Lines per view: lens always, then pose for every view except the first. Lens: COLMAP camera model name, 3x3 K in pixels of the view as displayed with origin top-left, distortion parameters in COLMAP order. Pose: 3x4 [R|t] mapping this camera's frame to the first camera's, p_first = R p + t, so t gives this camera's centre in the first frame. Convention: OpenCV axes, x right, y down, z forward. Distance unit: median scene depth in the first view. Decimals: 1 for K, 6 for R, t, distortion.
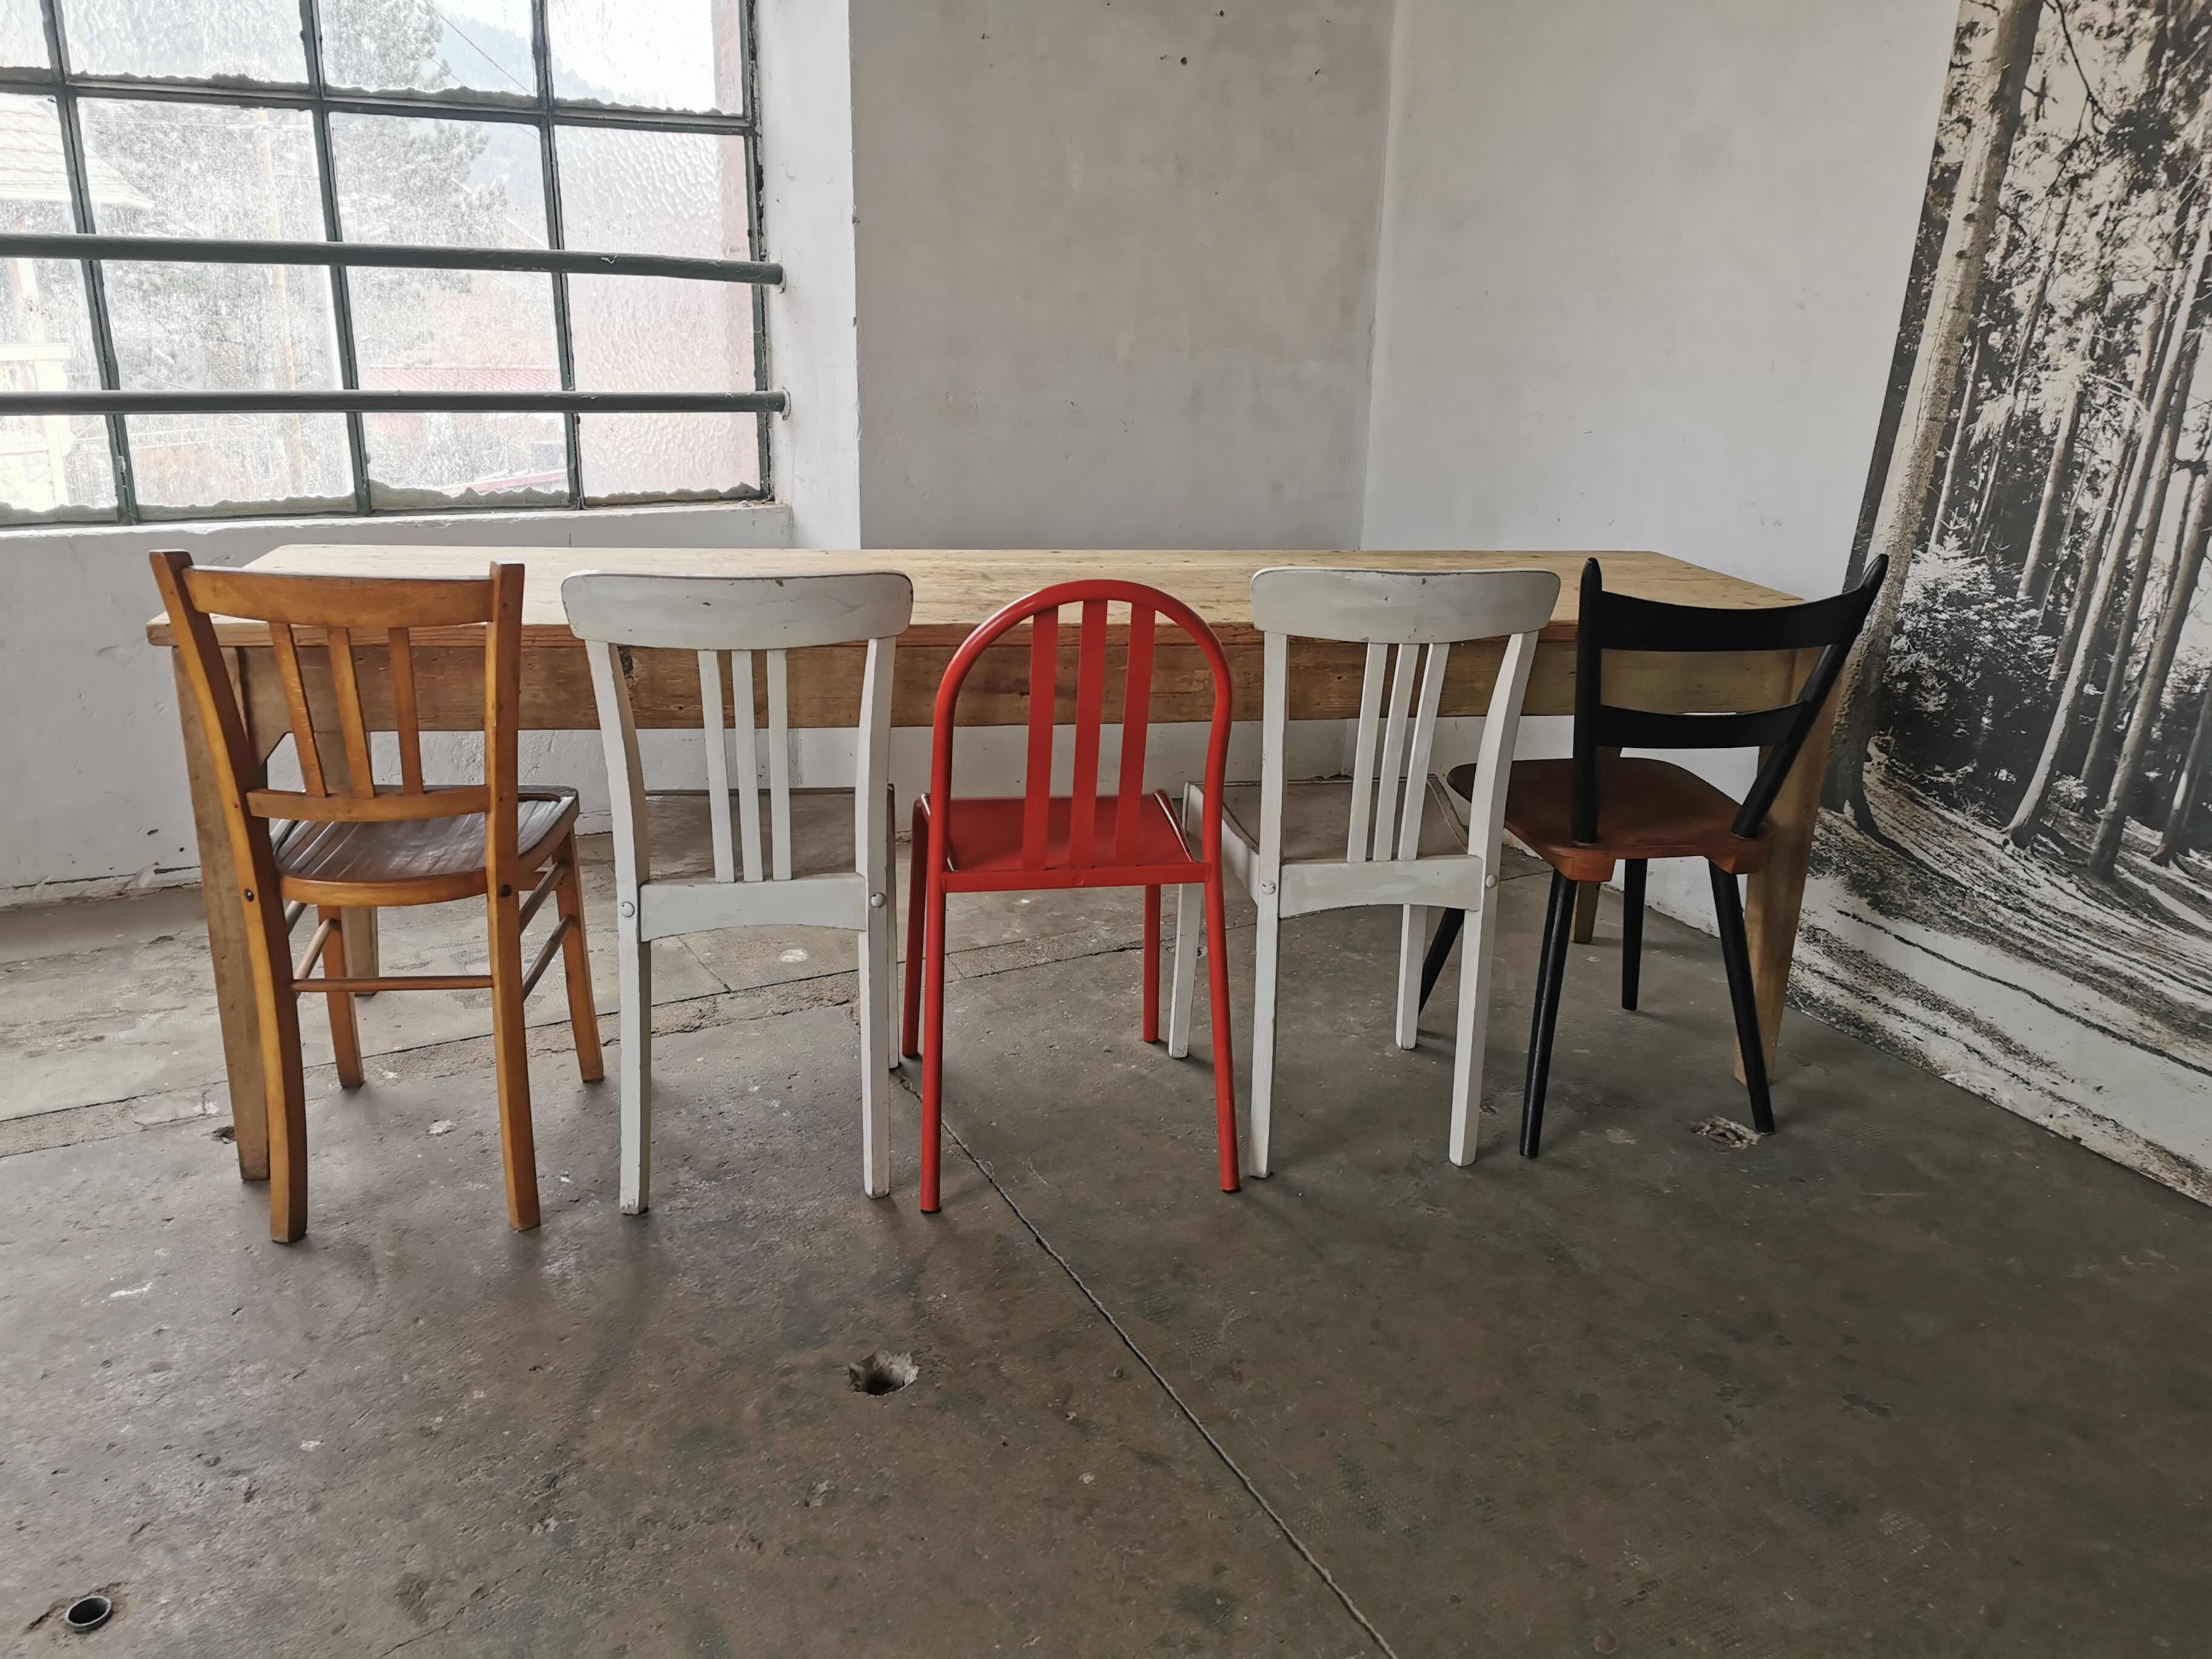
lens RADIAL K [[1712.8, 0, 1100.5], [0, 1712.8, 815.6], [0, 0, 1]] dist [0.043851, -0.033233]
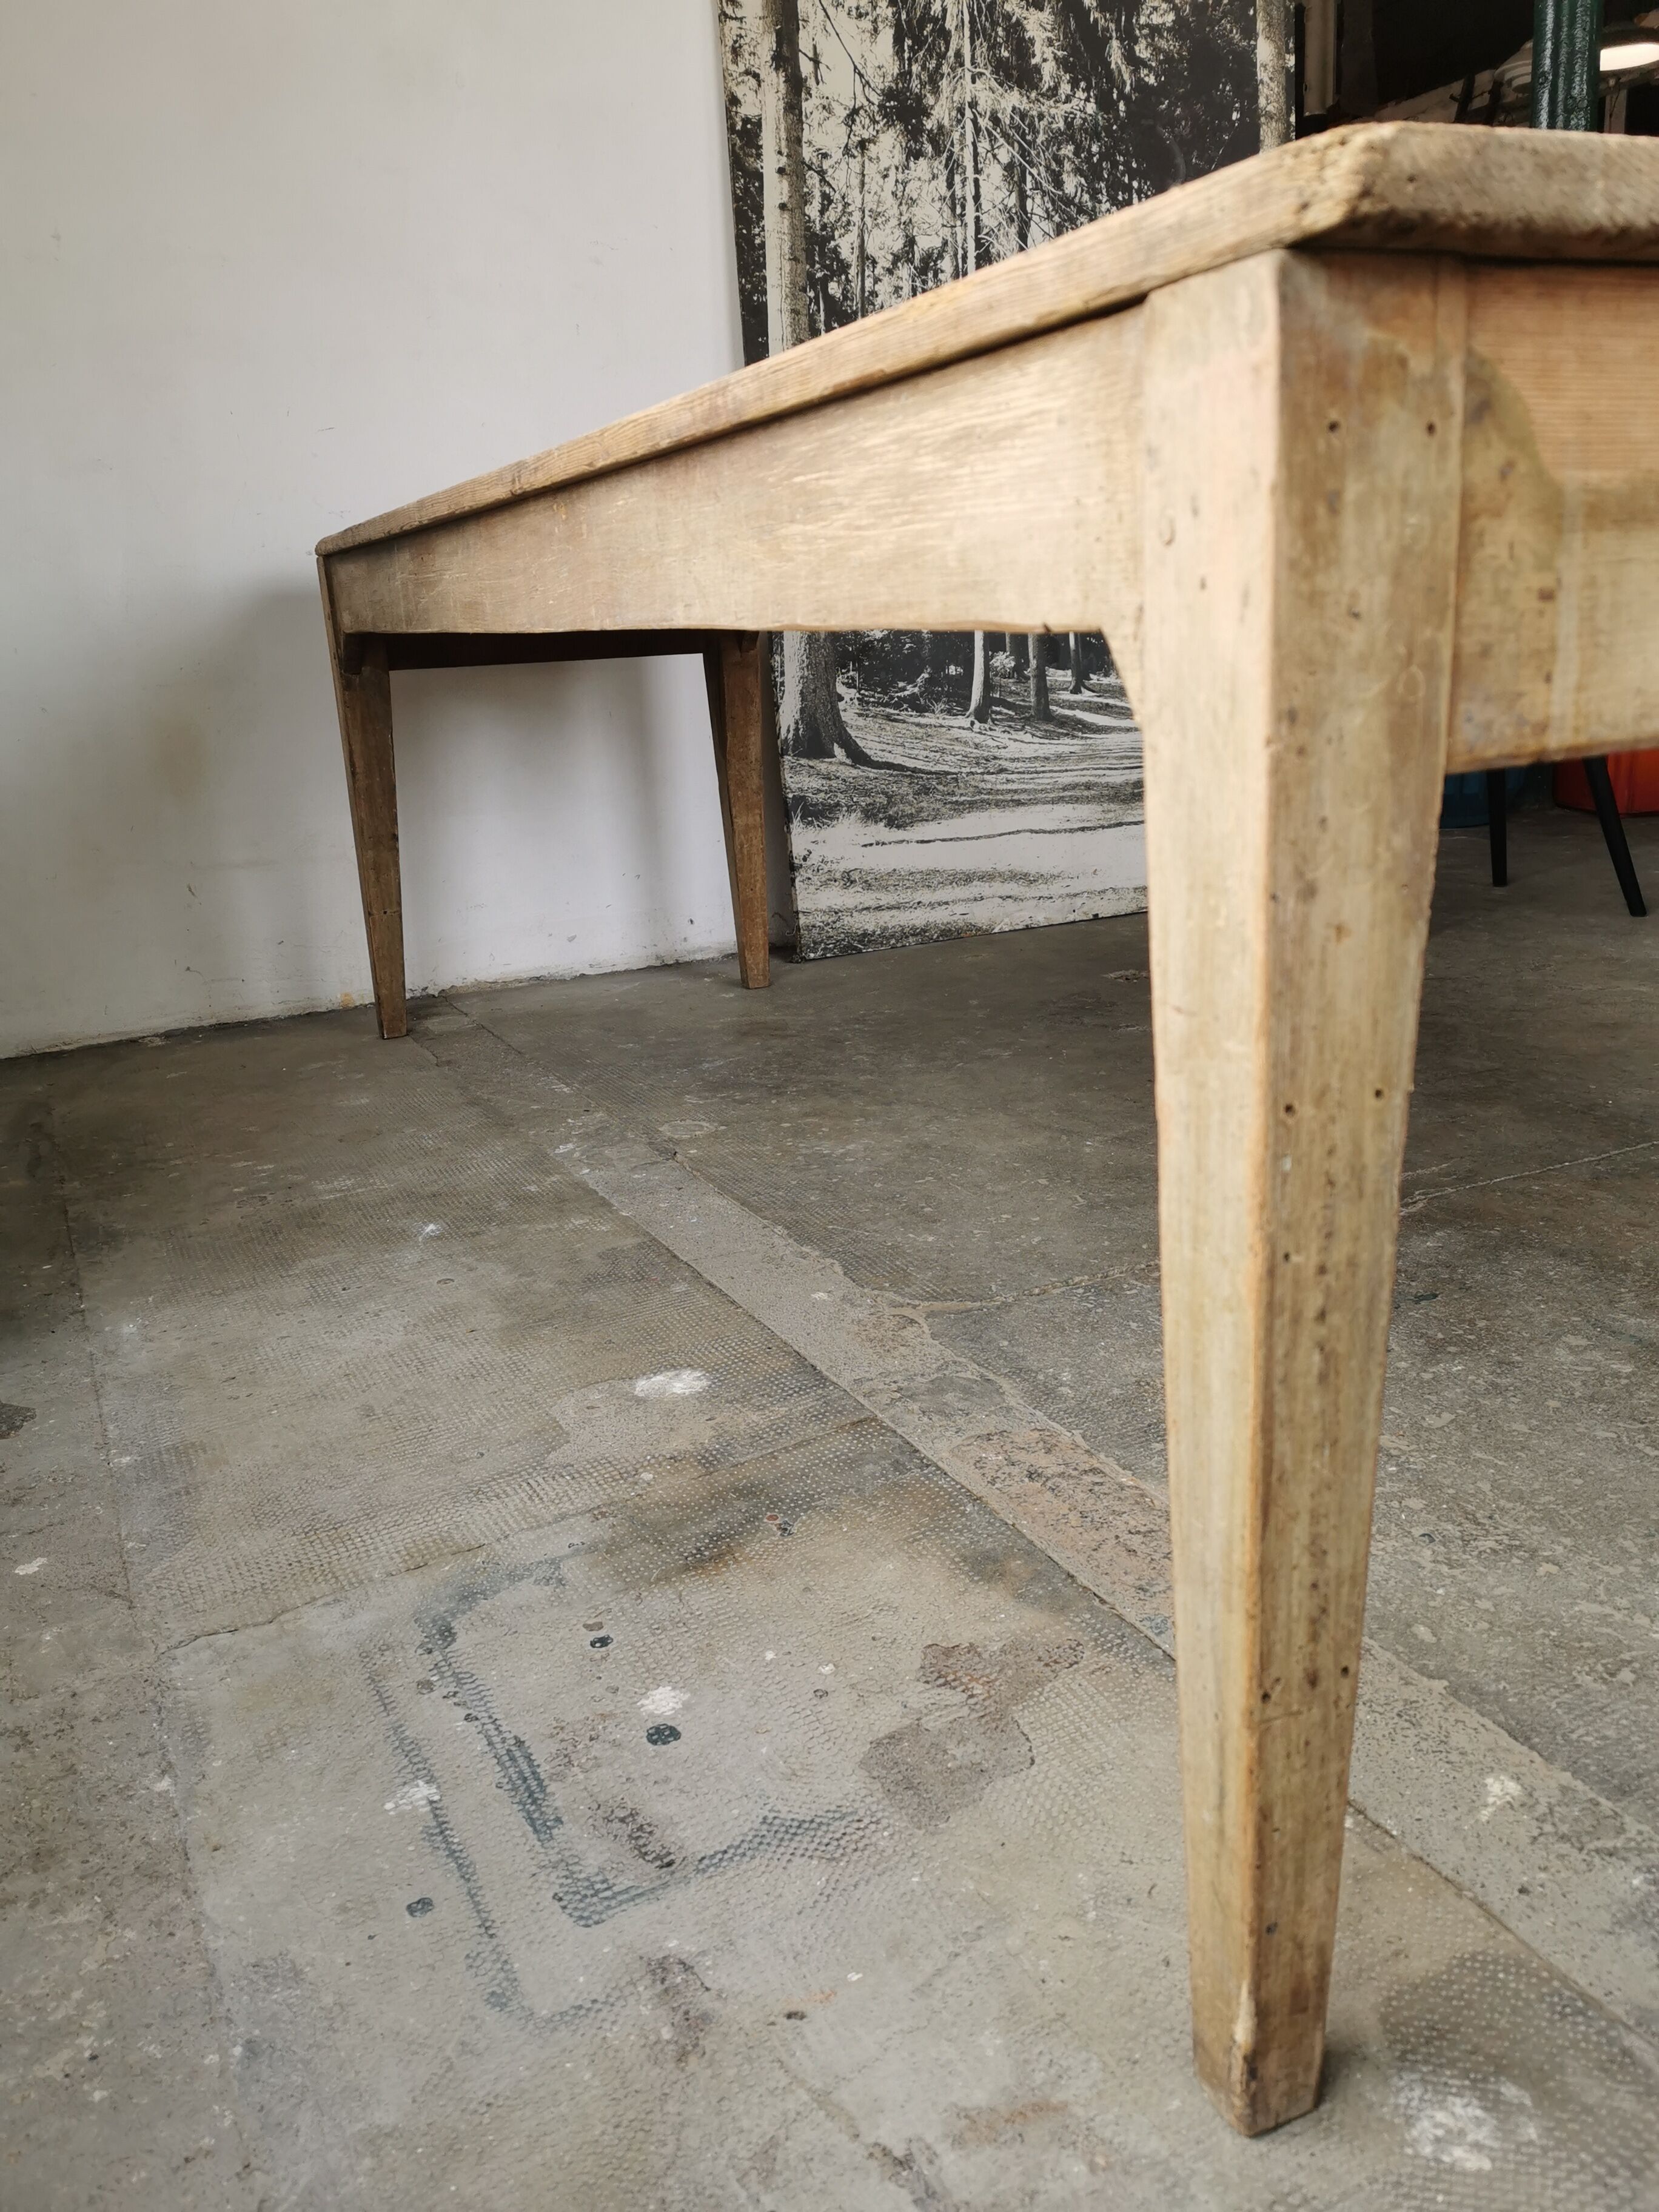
lens RADIAL K [[1696.8, 0, 824.1], [0, 1696.8, 1094.2], [0, 0, 1]] dist [0.077178, -0.115613]
pose [[0.037794, -0.307967, 0.950646, -0.703092], [0.352409, 0.894312, 0.275707, -0.119433], [-0.935083, 0.324596, 0.142330, 1.030189]]
